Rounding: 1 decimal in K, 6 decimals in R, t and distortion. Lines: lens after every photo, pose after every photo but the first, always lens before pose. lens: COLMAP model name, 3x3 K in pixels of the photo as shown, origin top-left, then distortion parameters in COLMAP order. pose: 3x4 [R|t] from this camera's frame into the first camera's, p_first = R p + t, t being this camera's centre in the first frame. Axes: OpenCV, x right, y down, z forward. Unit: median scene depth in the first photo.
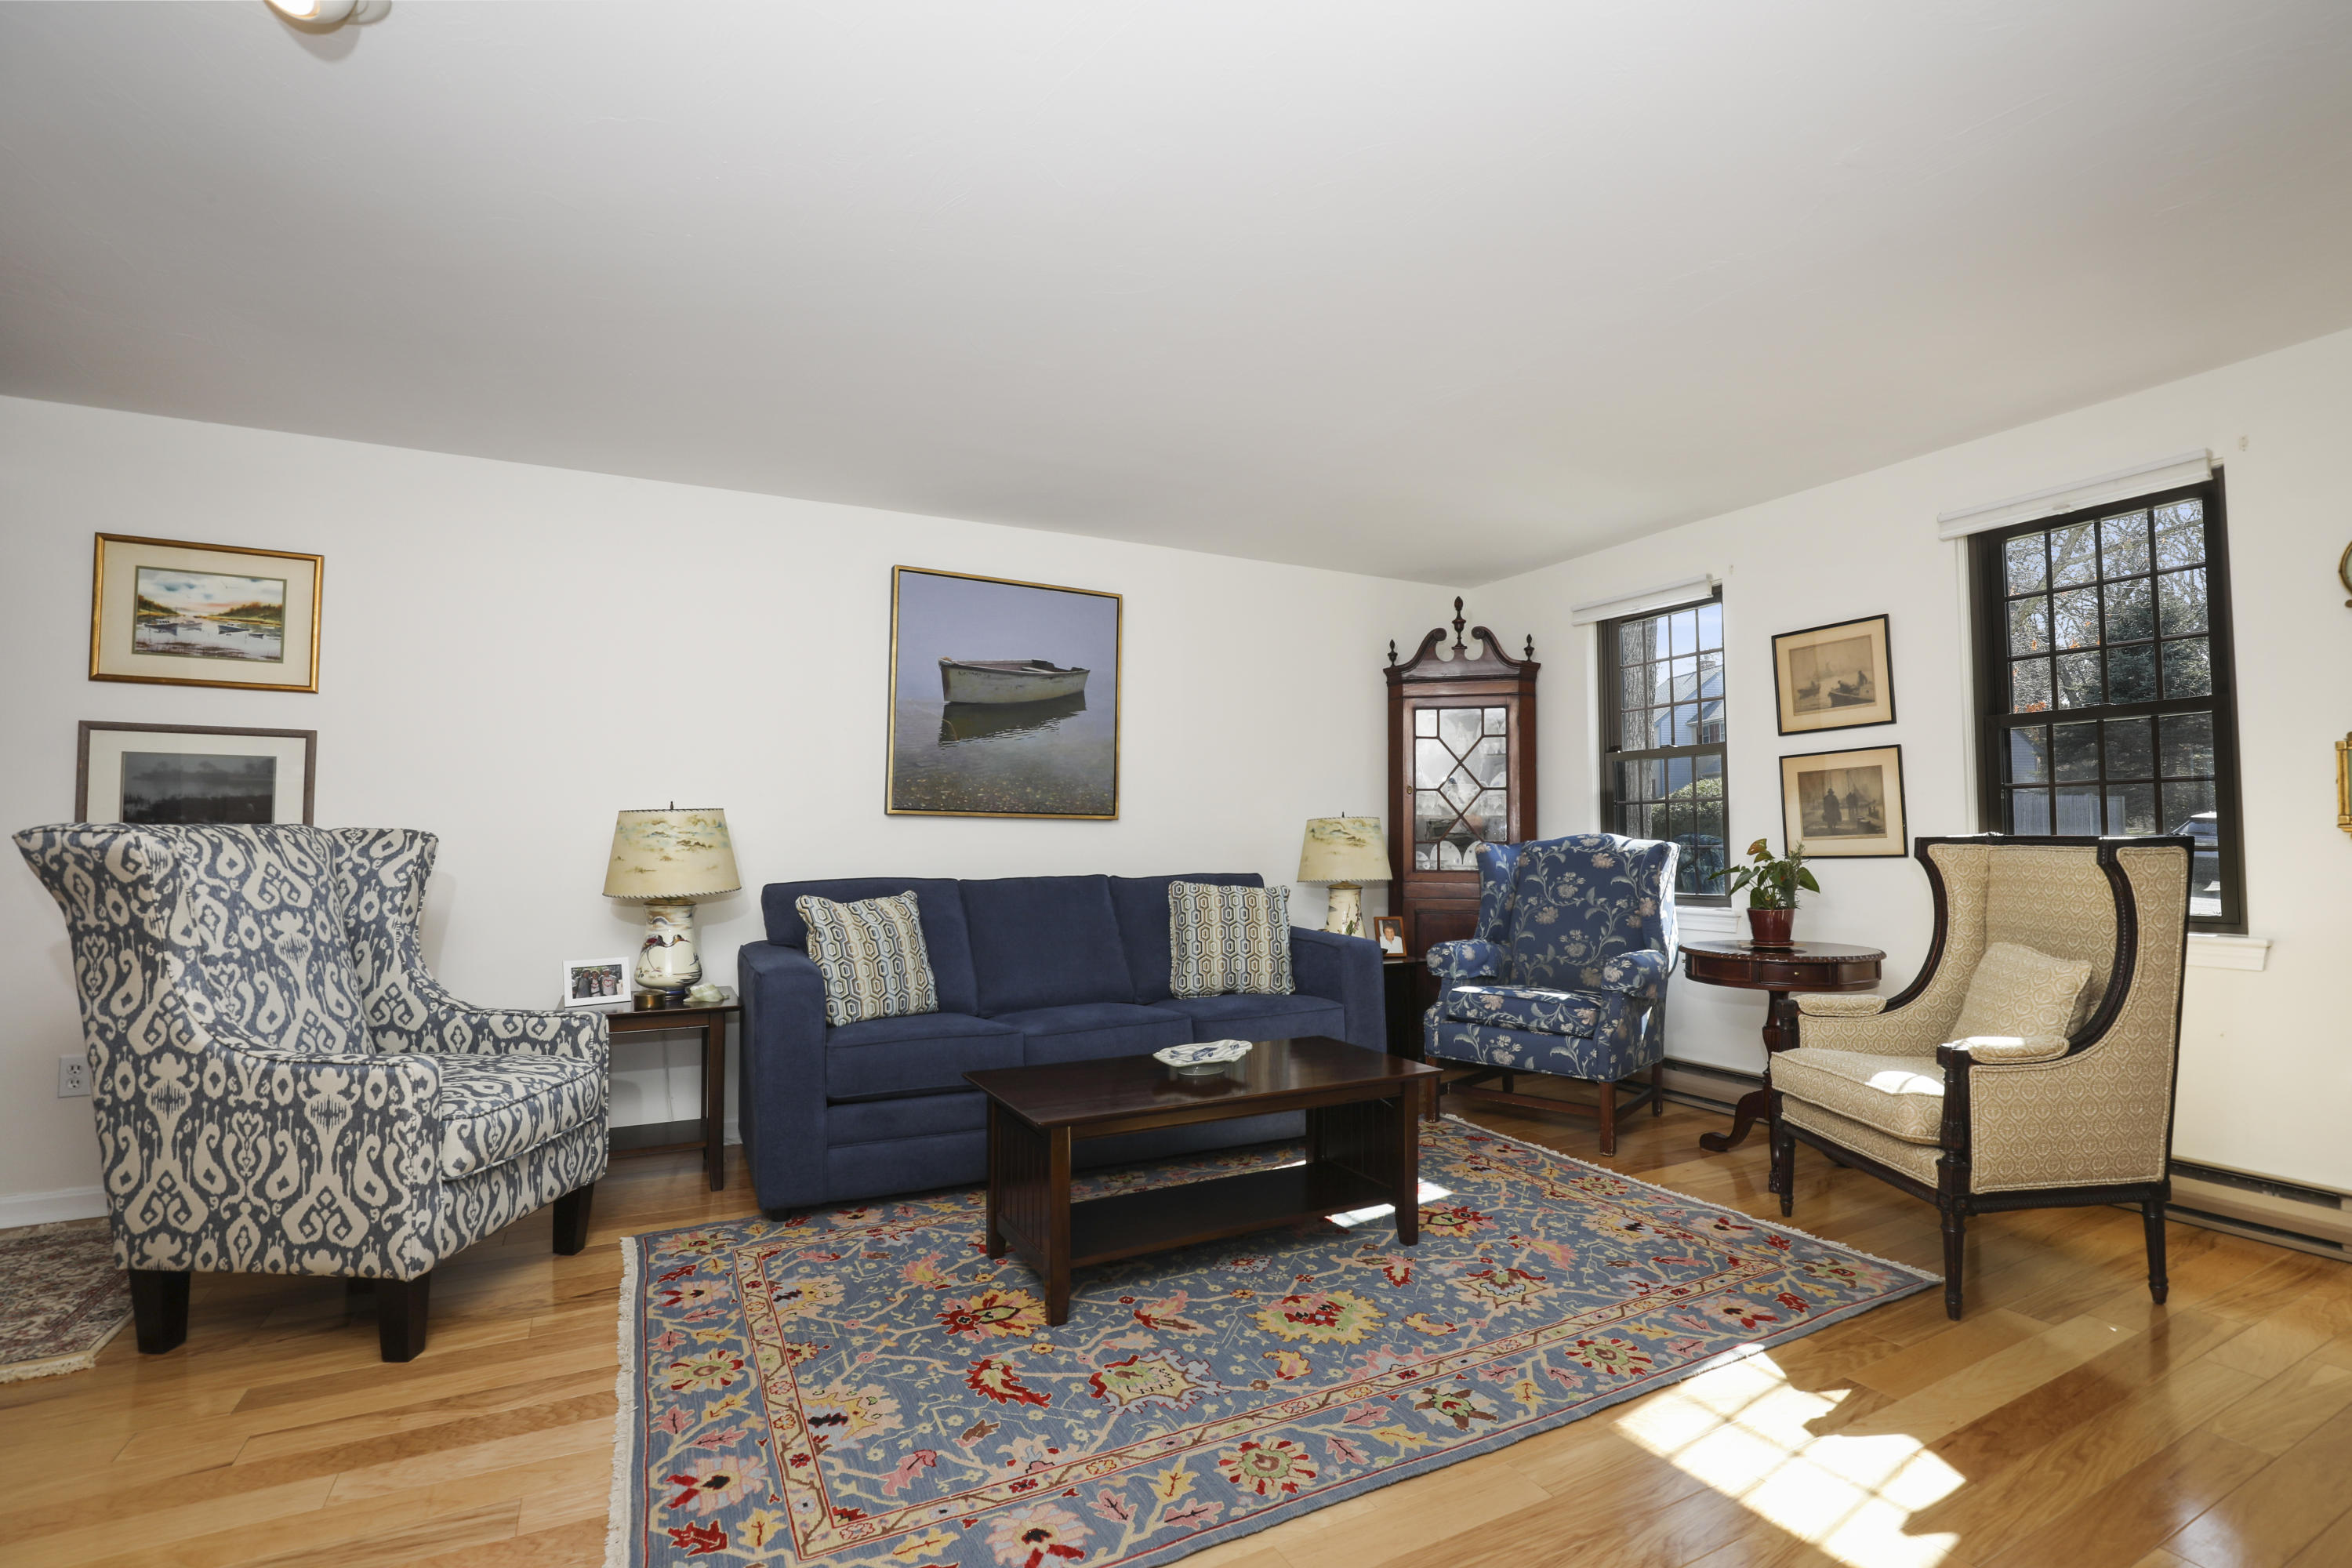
lens RADIAL K [[1119.1, 0, 1176.0], [0, 1119.1, 784.0], [0, 0, 1]] dist [-0.029189, -0.000137]
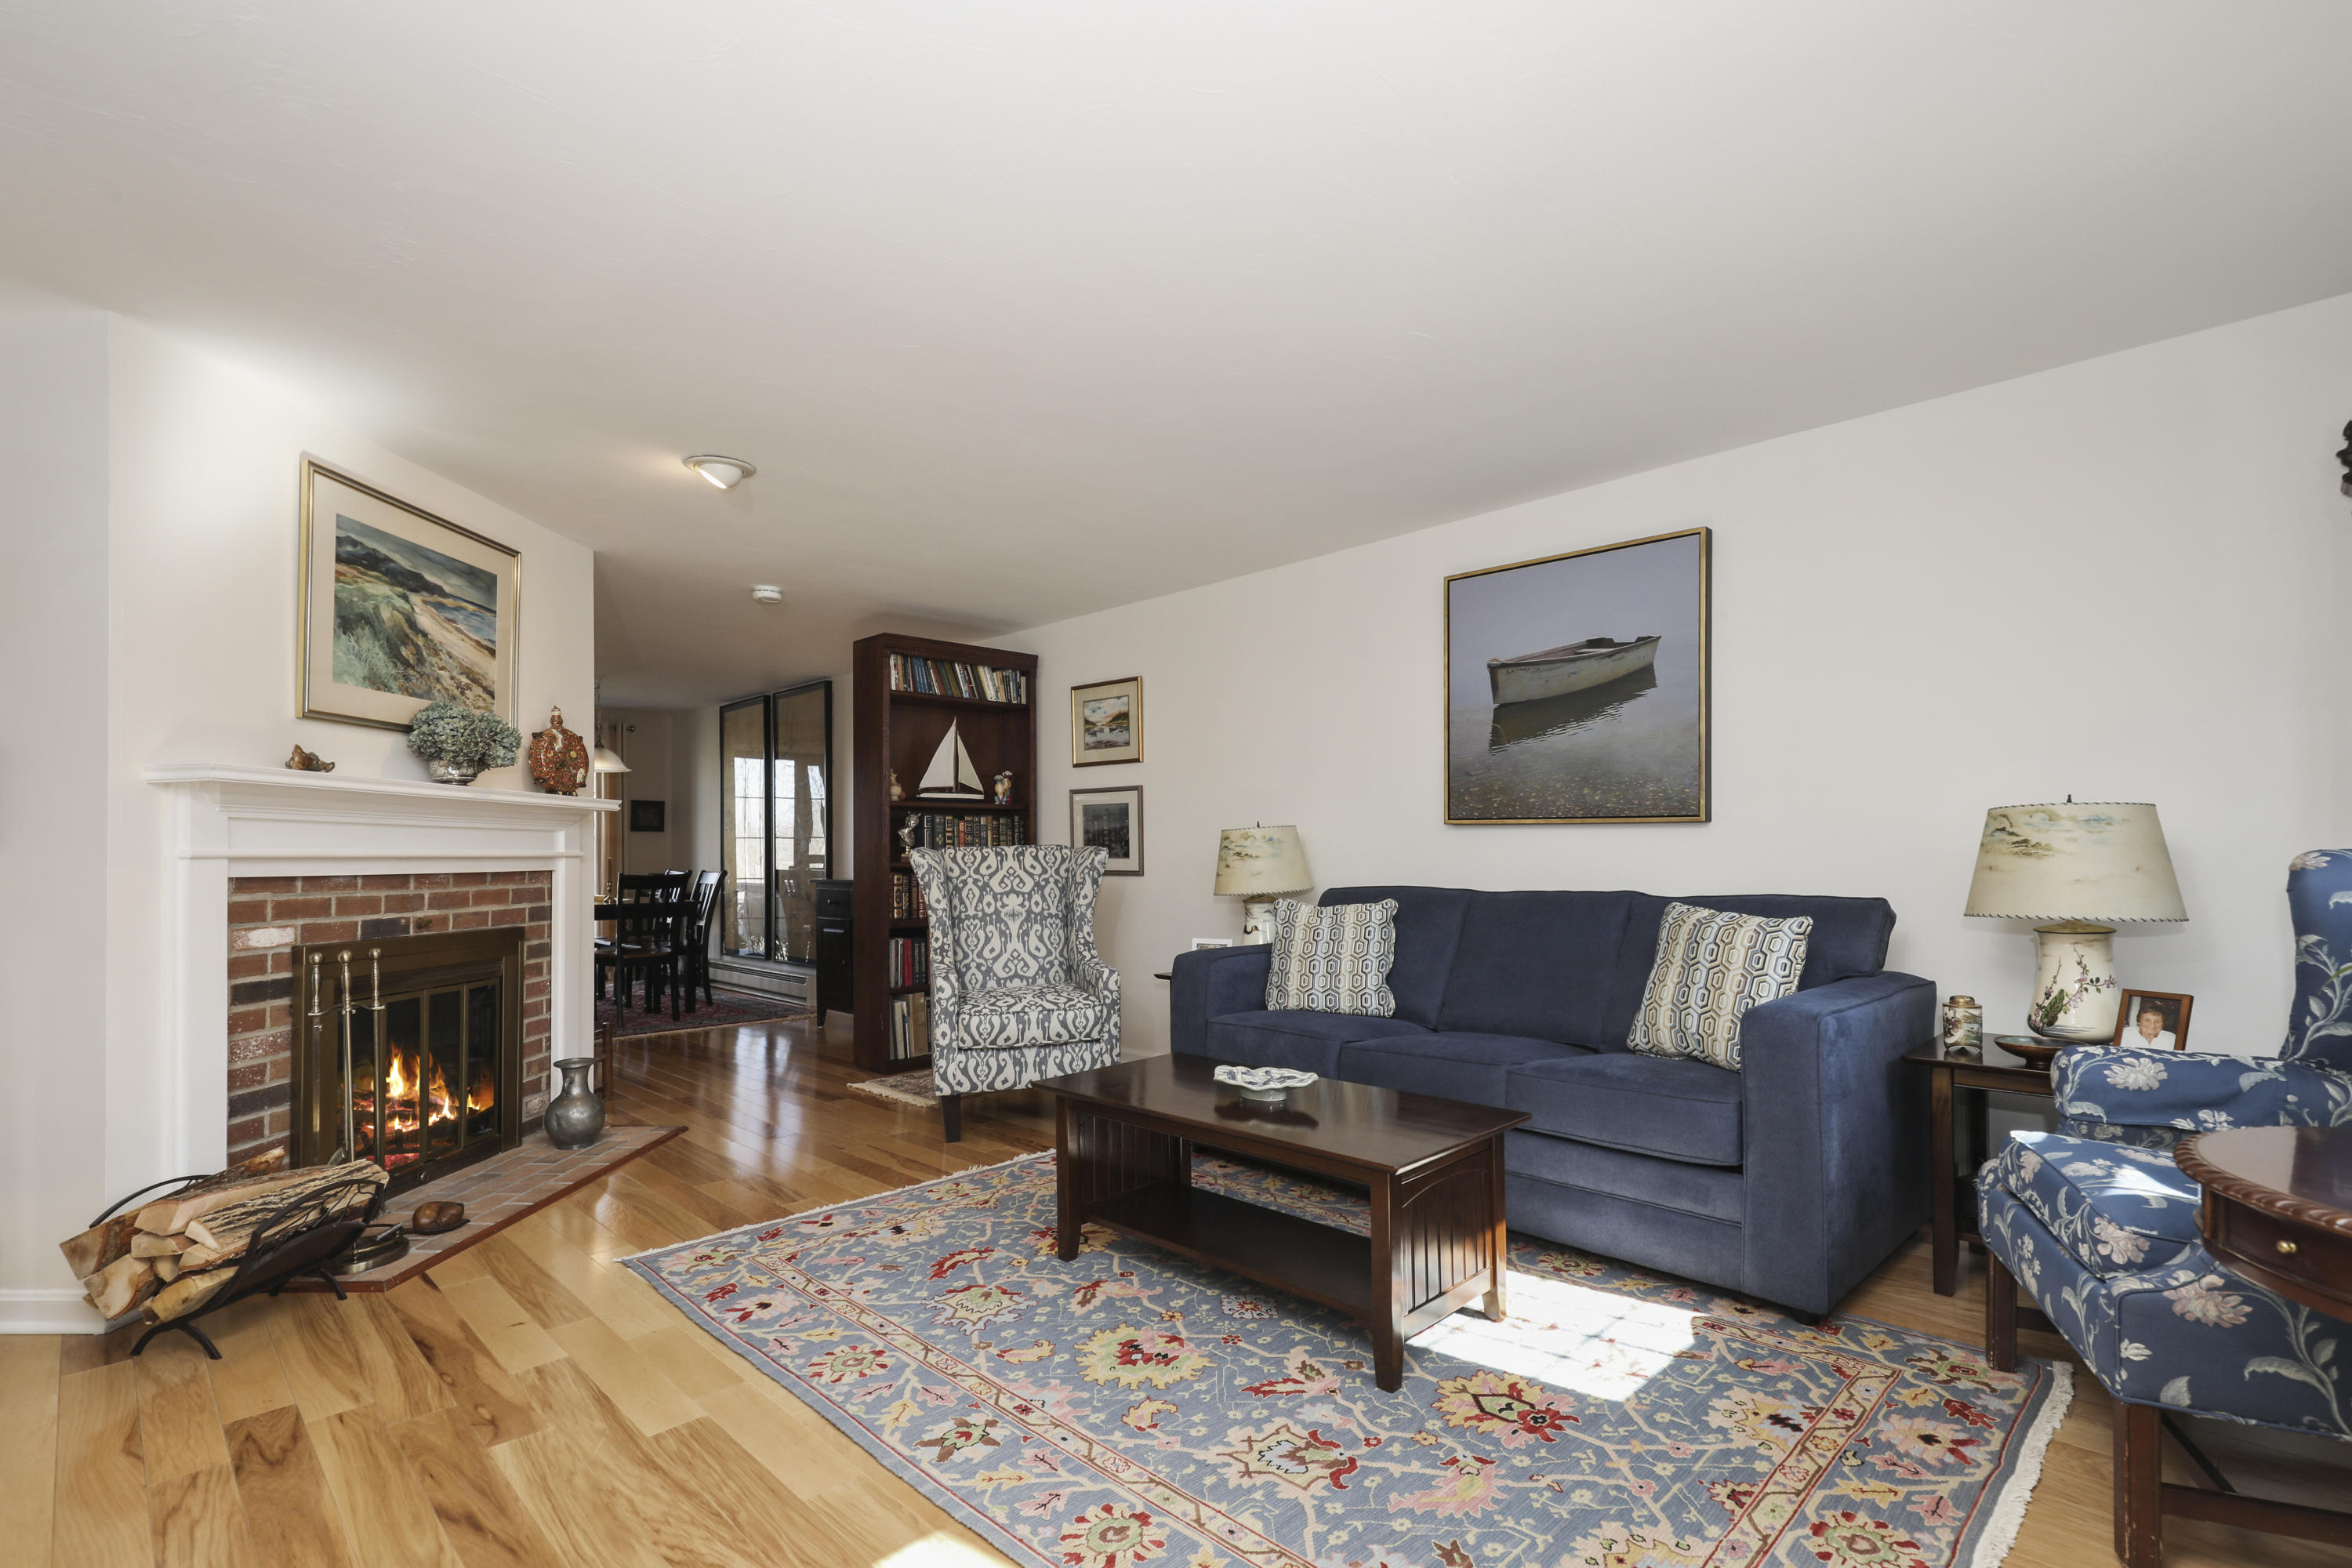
lens RADIAL K [[1109.1, 0, 1177.9], [0, 1109.1, 833.5], [0, 0, 1]] dist [0.006324, -0.000237]
pose [[0.276579, -0.019357, -0.960796, 0.921834], [0.055295, 0.998461, -0.004198, 0.036690], [0.959399, -0.051966, 0.277223, 0.694159]]
